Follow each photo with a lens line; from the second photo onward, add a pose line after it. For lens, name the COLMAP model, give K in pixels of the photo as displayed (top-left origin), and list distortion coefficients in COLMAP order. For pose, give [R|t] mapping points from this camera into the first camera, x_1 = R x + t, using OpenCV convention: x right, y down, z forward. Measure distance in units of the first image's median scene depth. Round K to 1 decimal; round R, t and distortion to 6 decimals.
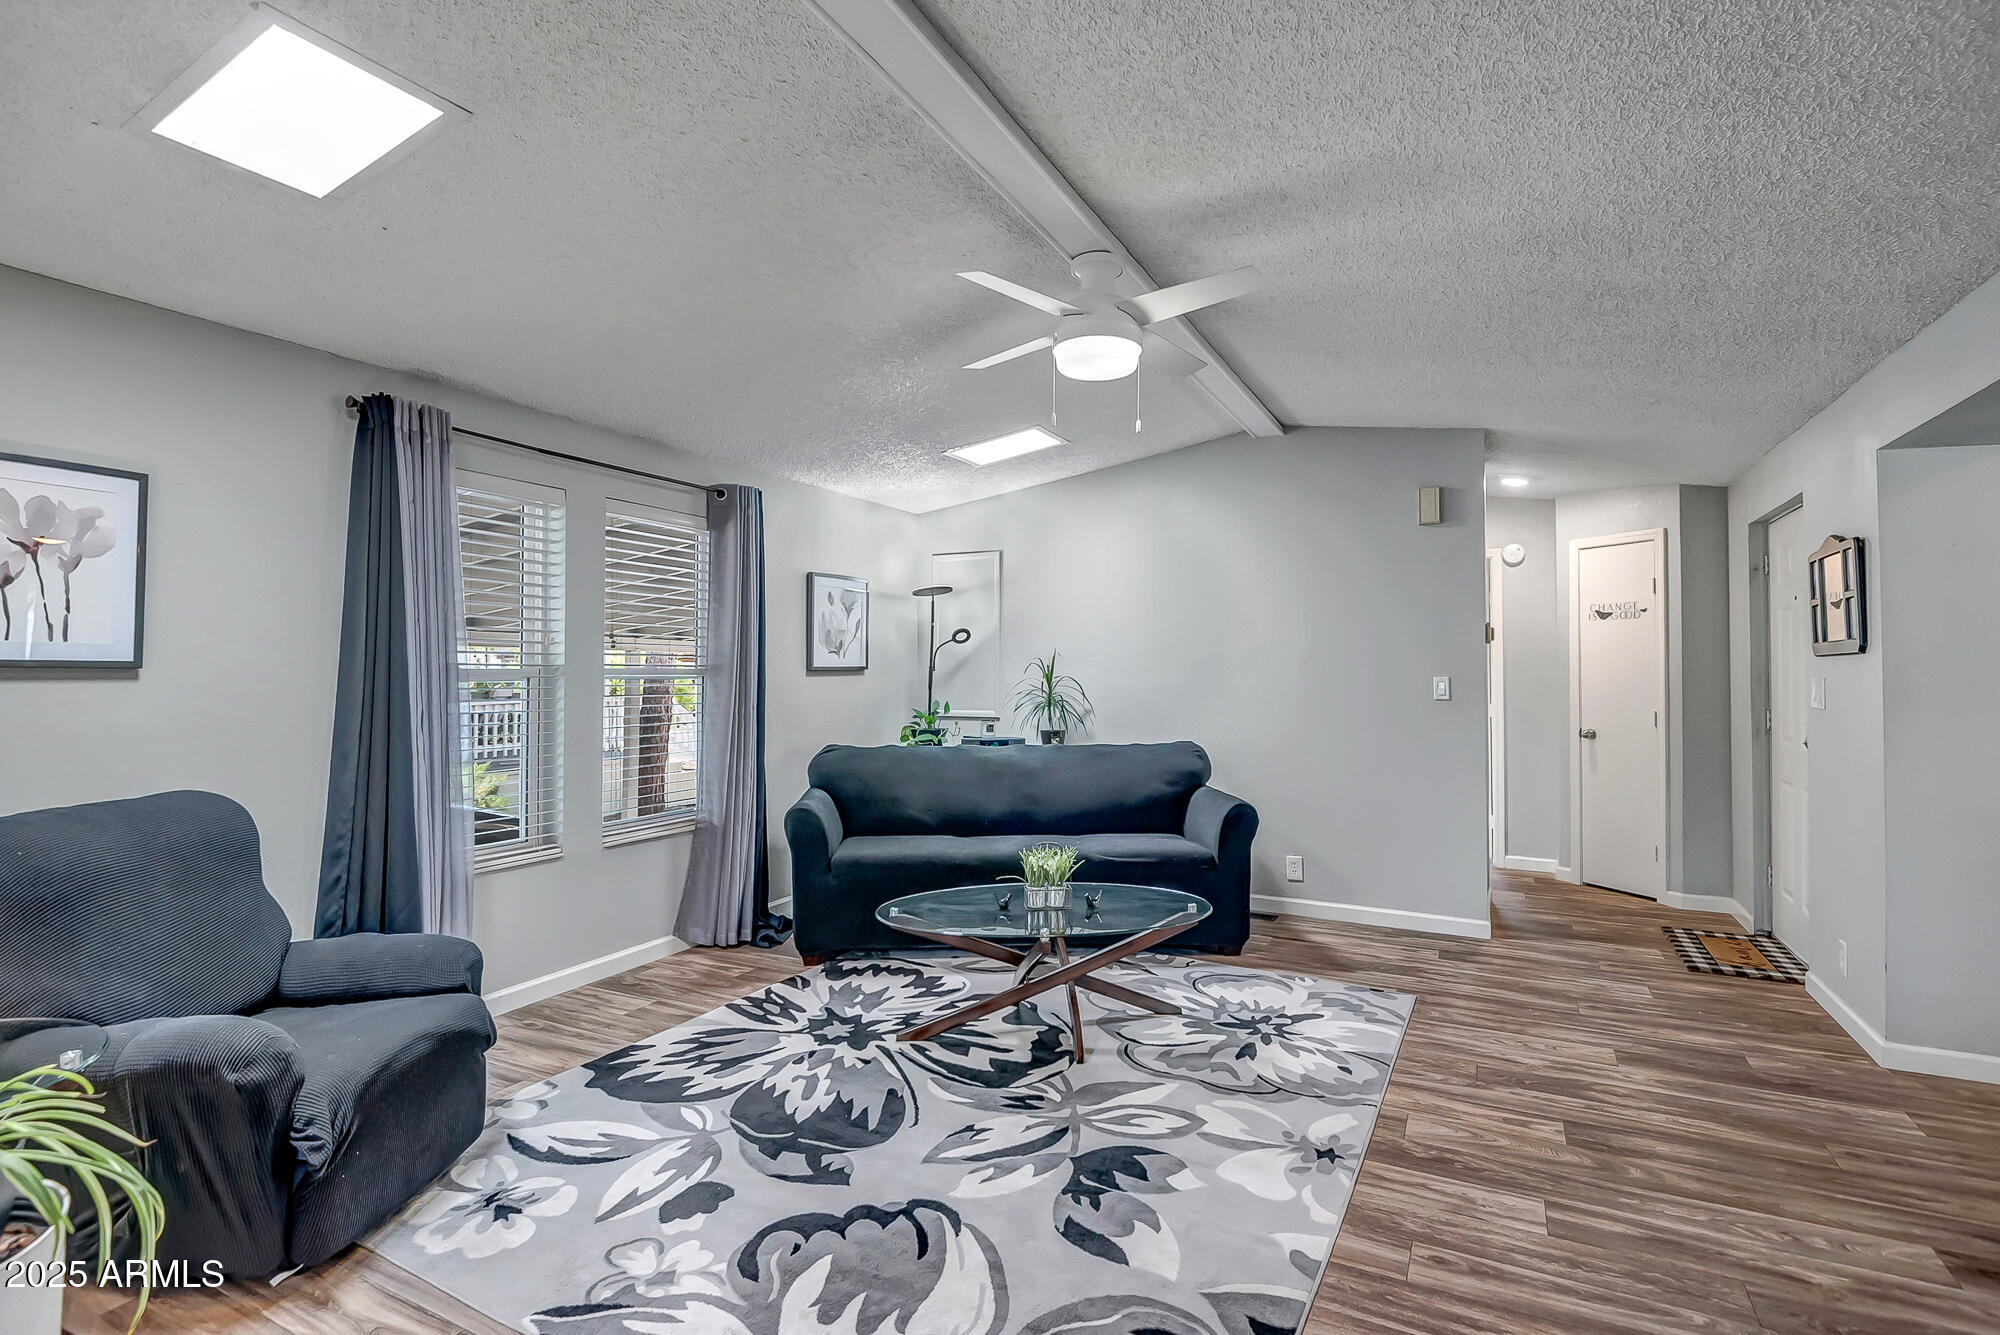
lens RADIAL K [[941.0, 0, 1031.5], [0, 941.0, 667.9], [0, 0, 1]] dist [-0.013386, -0.006363]
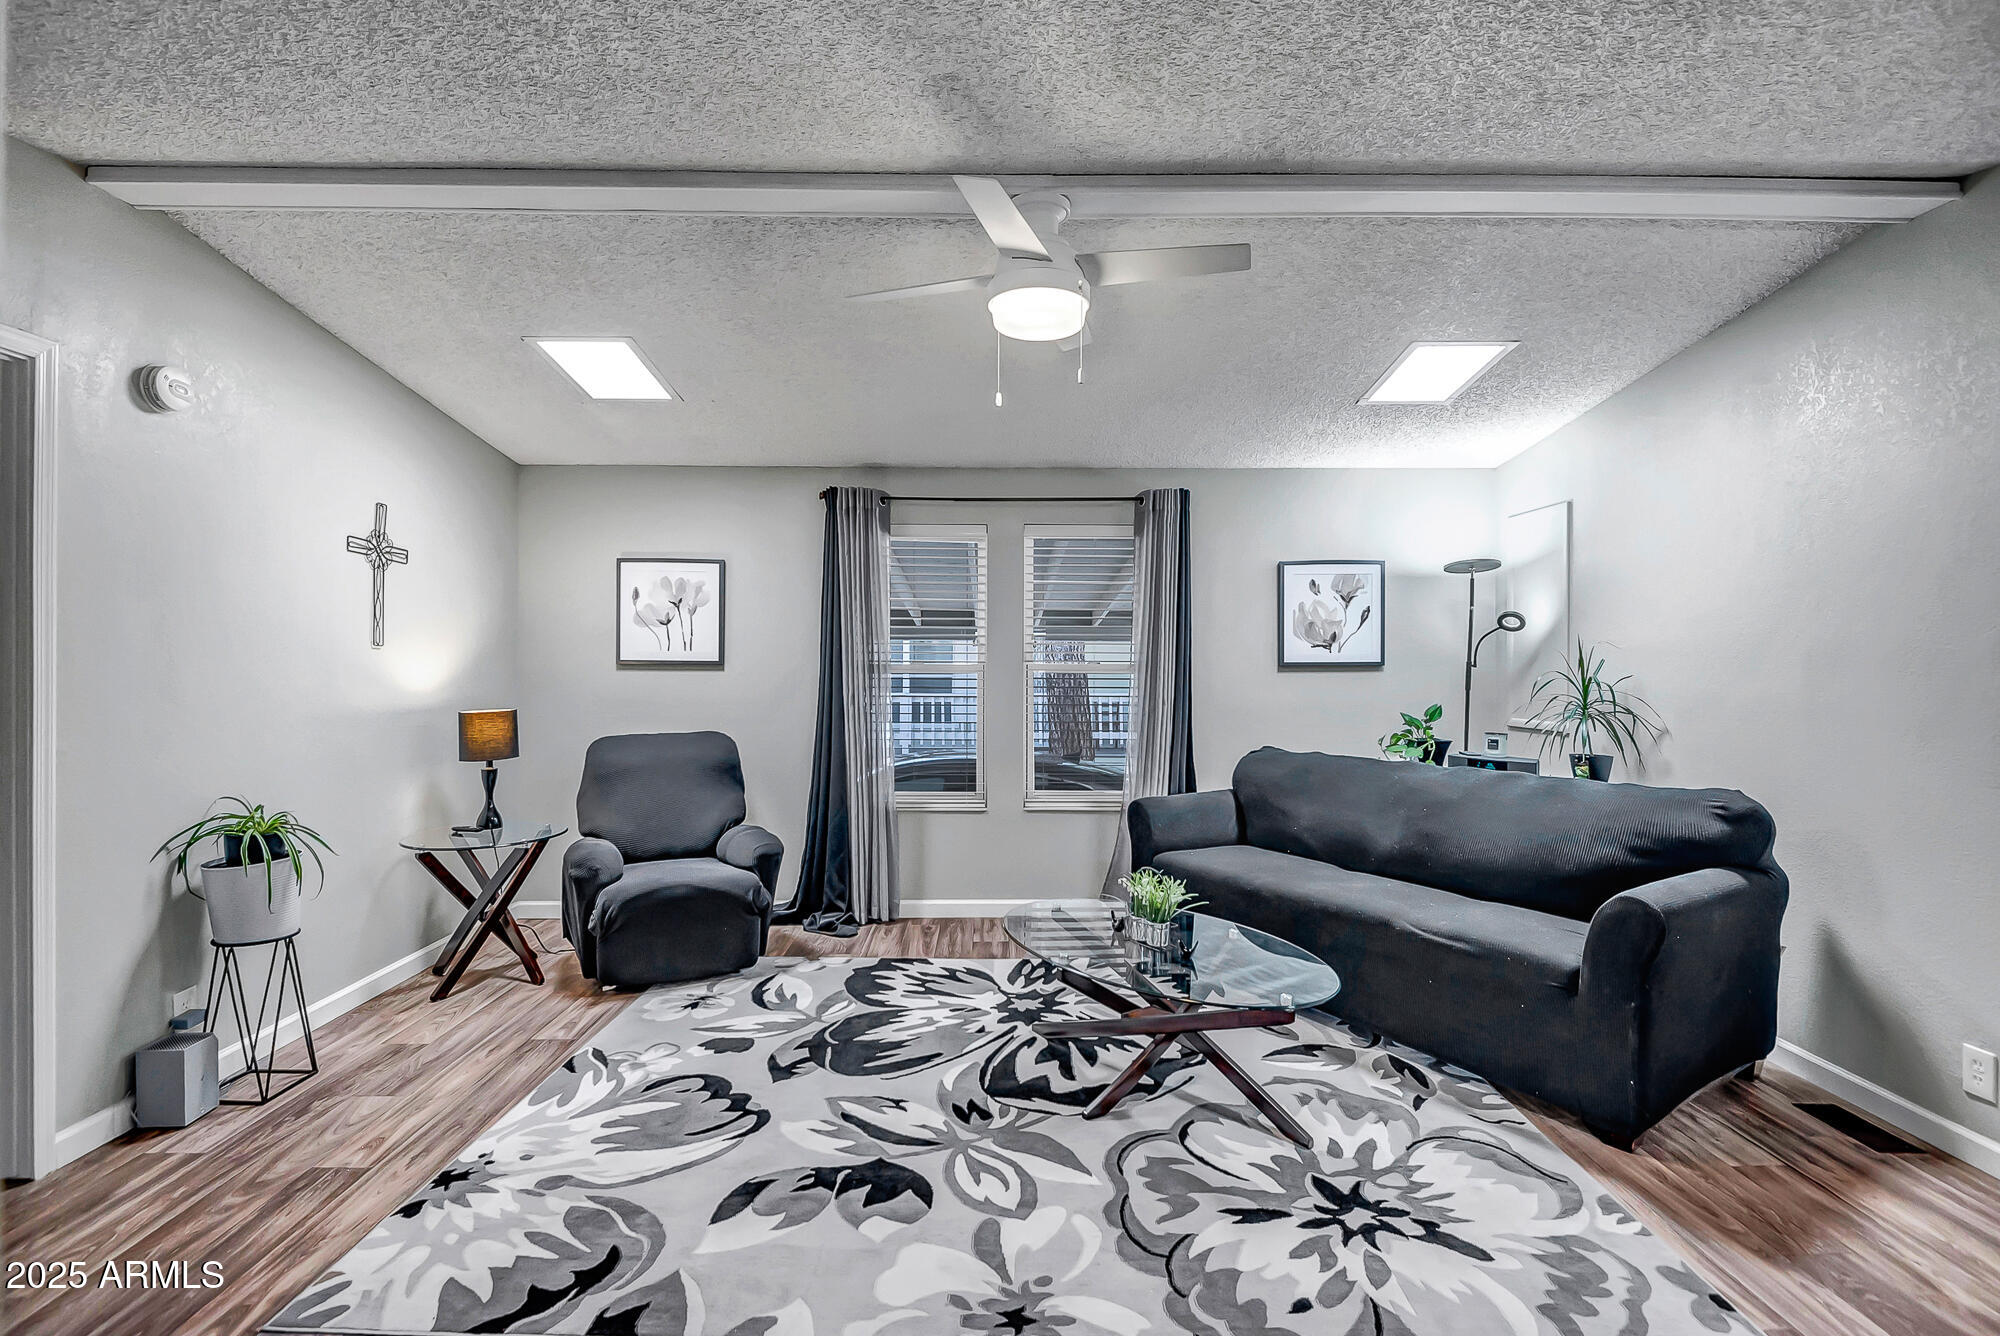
lens RADIAL K [[941.0, 0, 1005.2], [0, 941.0, 667.3], [0, 0, 1]] dist [-0.013386, -0.006363]
pose [[0.449417, 0.005153, -0.893307, 0.795328], [0.001540, 0.999977, 0.006543, -0.004816], [0.893321, -0.004316, 0.449399, 0.541415]]
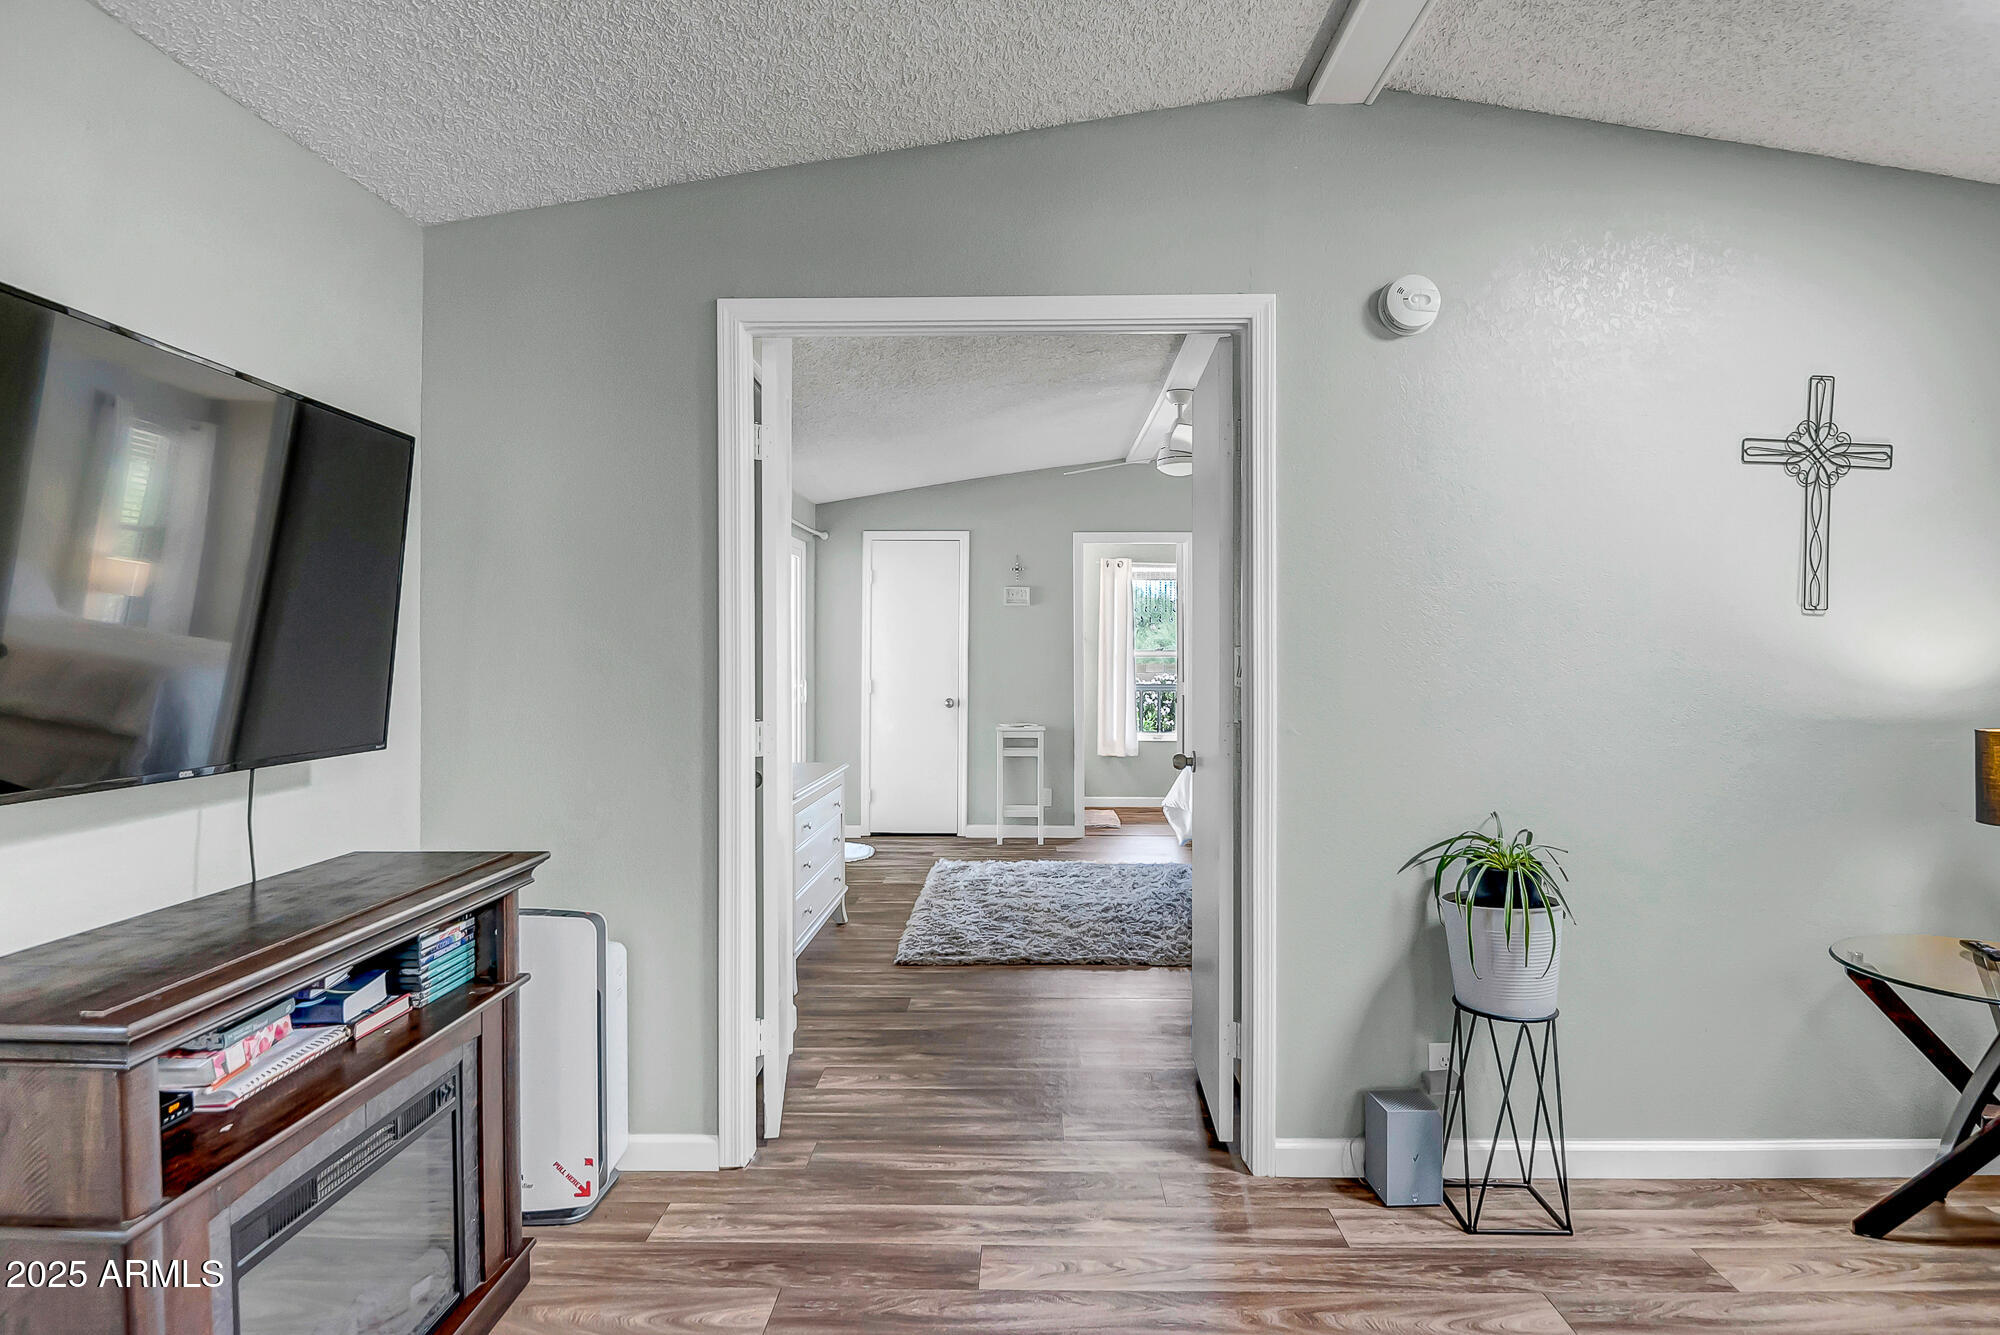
lens RADIAL K [[1095.5, 0, 1011.8], [0, 1095.5, 660.1], [0, 0, 1]] dist [-0.006108, -0.004527]
pose [[-0.907719, 0.004035, -0.419558, 0.514417], [0.003731, 0.999992, 0.001544, 0.003877], [0.419561, -0.000164, -0.907727, 0.728738]]
